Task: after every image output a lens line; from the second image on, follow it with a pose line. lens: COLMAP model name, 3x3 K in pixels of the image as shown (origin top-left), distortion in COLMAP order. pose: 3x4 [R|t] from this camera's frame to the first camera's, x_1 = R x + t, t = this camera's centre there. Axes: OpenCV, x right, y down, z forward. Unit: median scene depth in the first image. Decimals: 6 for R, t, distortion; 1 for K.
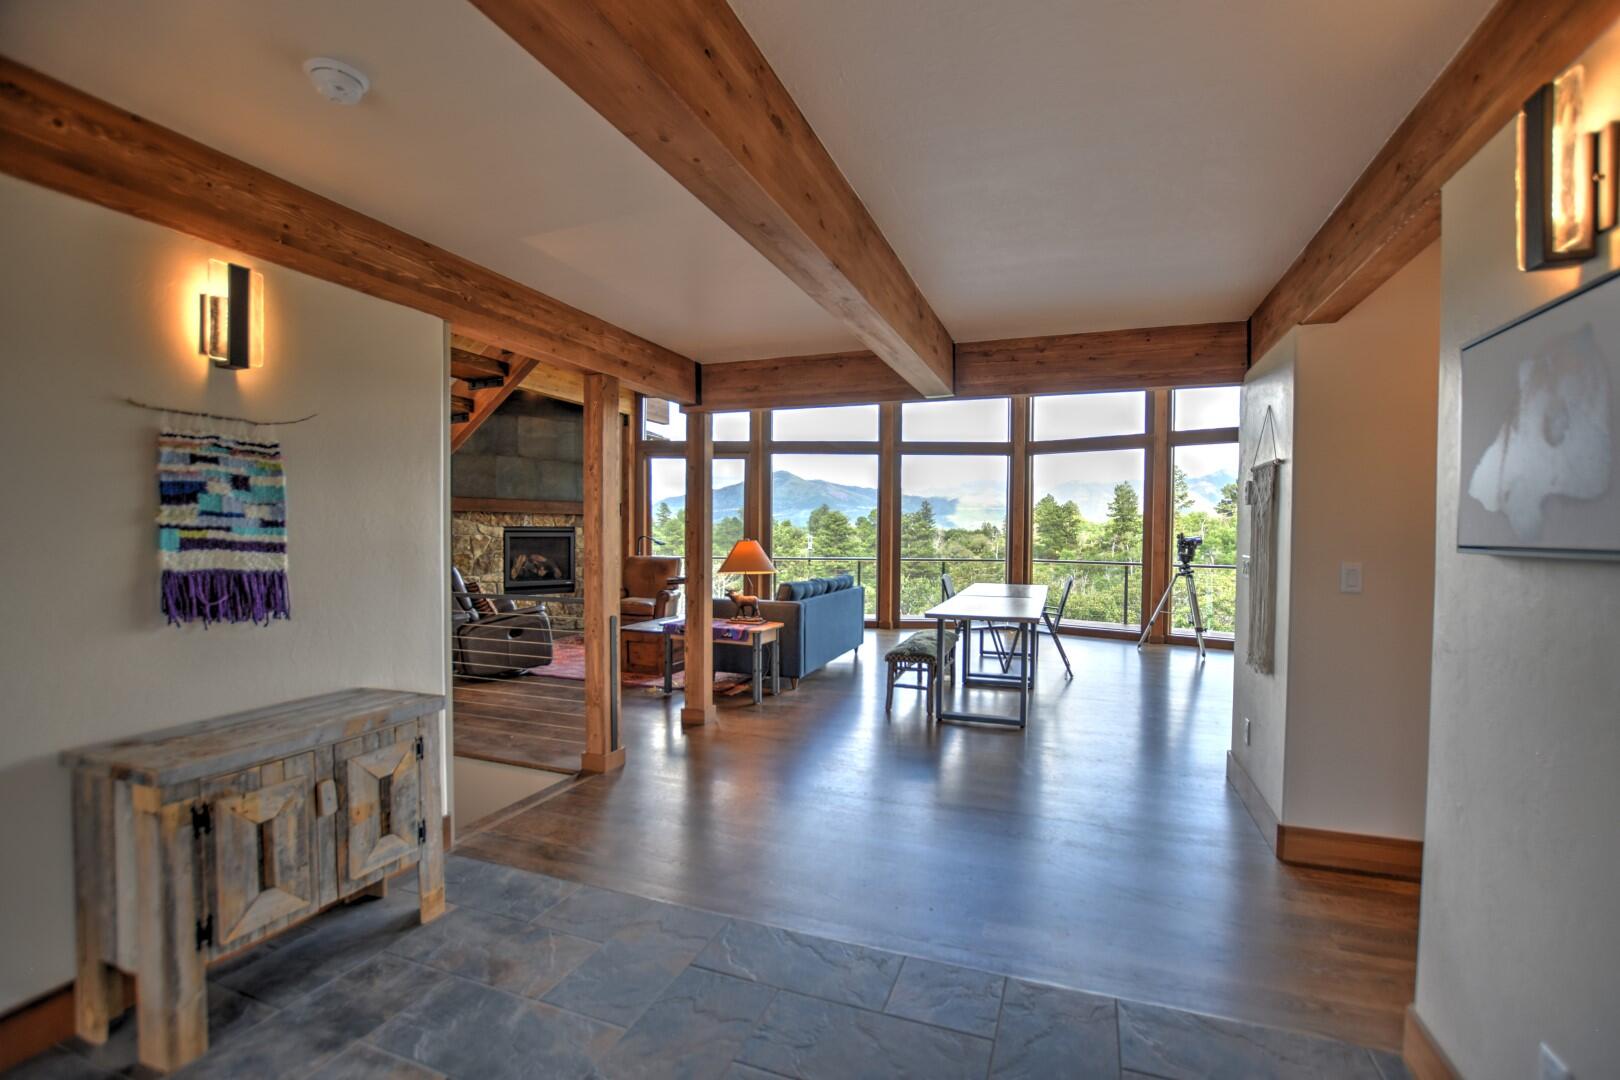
lens RADIAL K [[718.2, 0, 811.5], [0, 718.2, 547.5], [0, 0, 1]] dist [-0.030294, 0.003788]
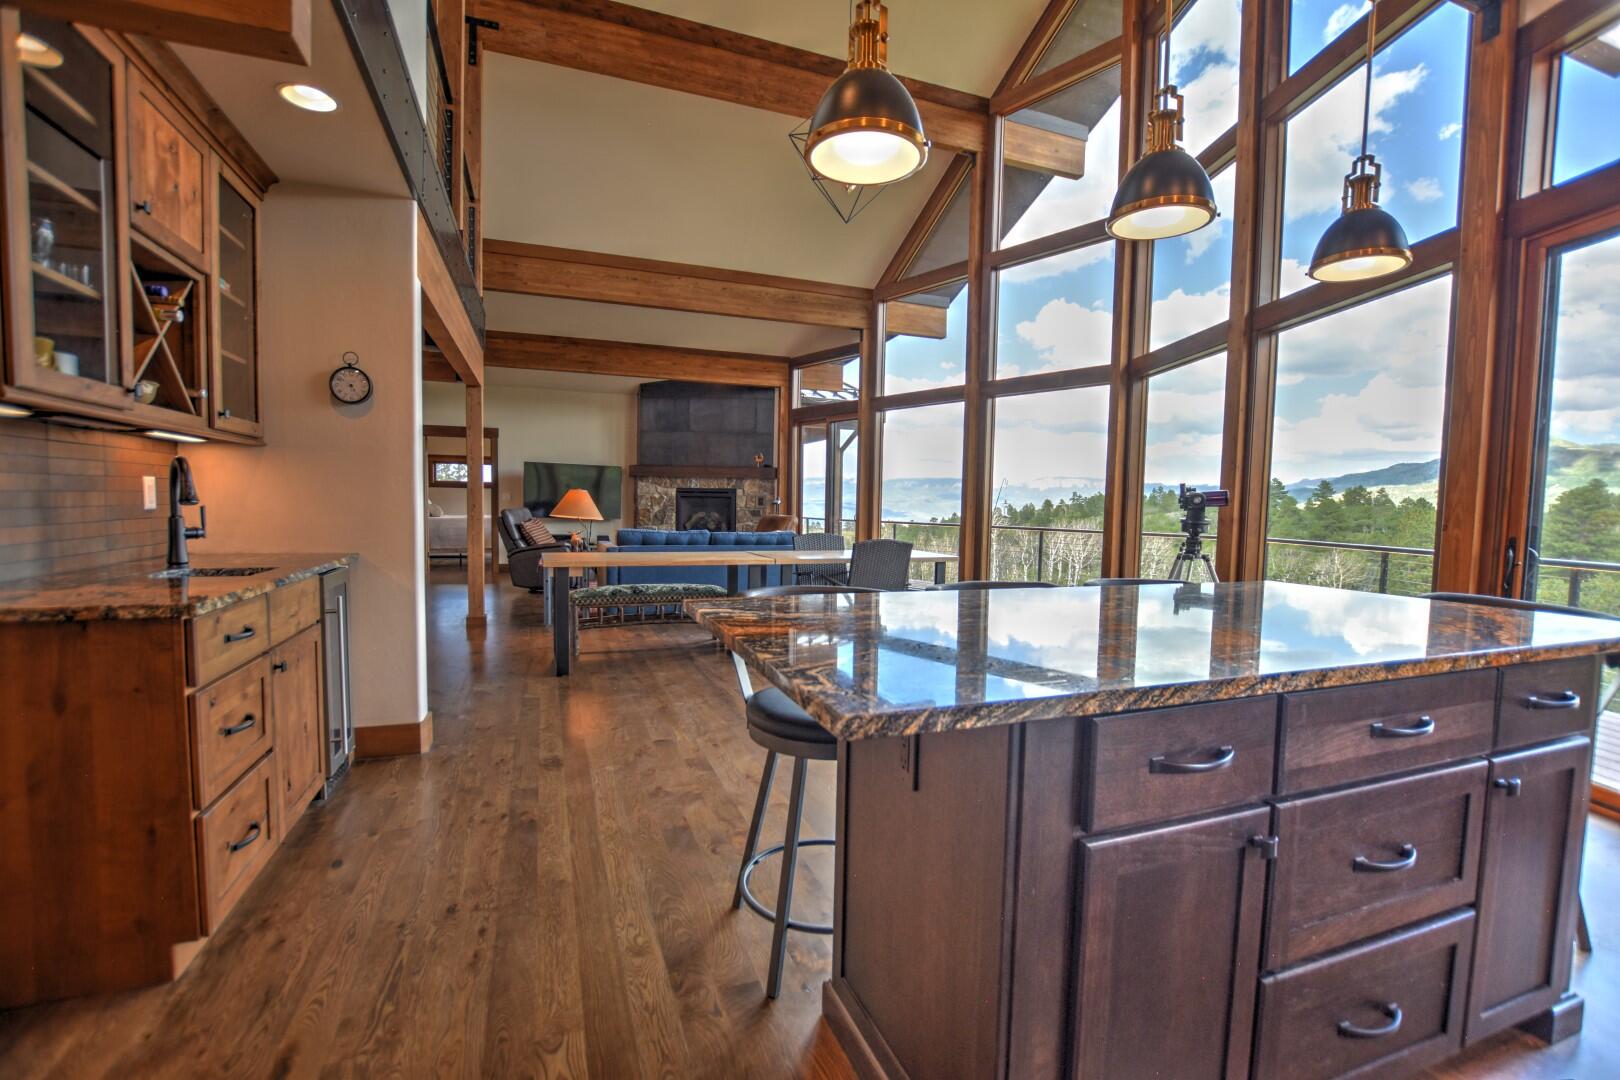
lens RADIAL K [[718.2, 0, 812.3], [0, 718.2, 547.4], [0, 0, 1]] dist [-0.030294, 0.003788]
pose [[0.661455, 0.051356, -0.748225, 2.235017], [-0.031036, 0.998673, 0.041109, 0.052397], [0.749343, -0.003970, 0.662171, 1.118162]]
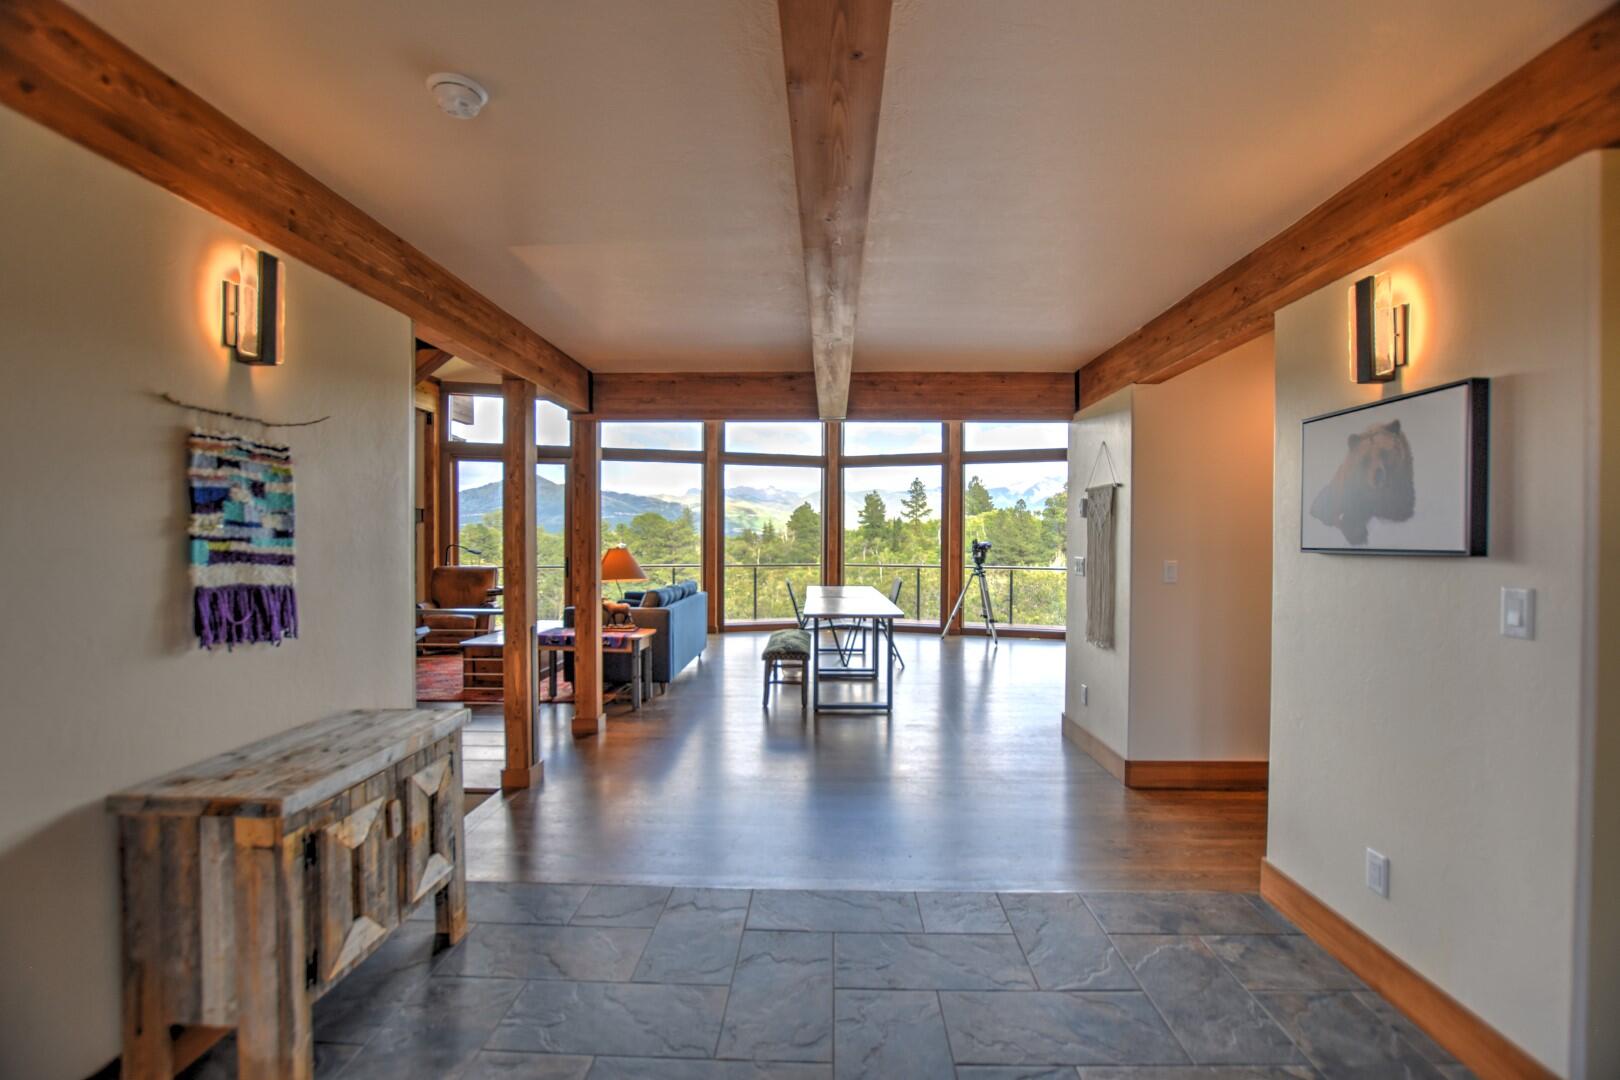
lens RADIAL K [[718.2, 0, 813.2], [0, 718.2, 546.7], [0, 0, 1]] dist [-0.030294, 0.003788]
pose [[0.945706, -0.007029, 0.324947, -0.323203], [0.010289, 0.999913, -0.008314, -0.002019], [-0.324861, 0.011206, 0.945696, -0.072293]]
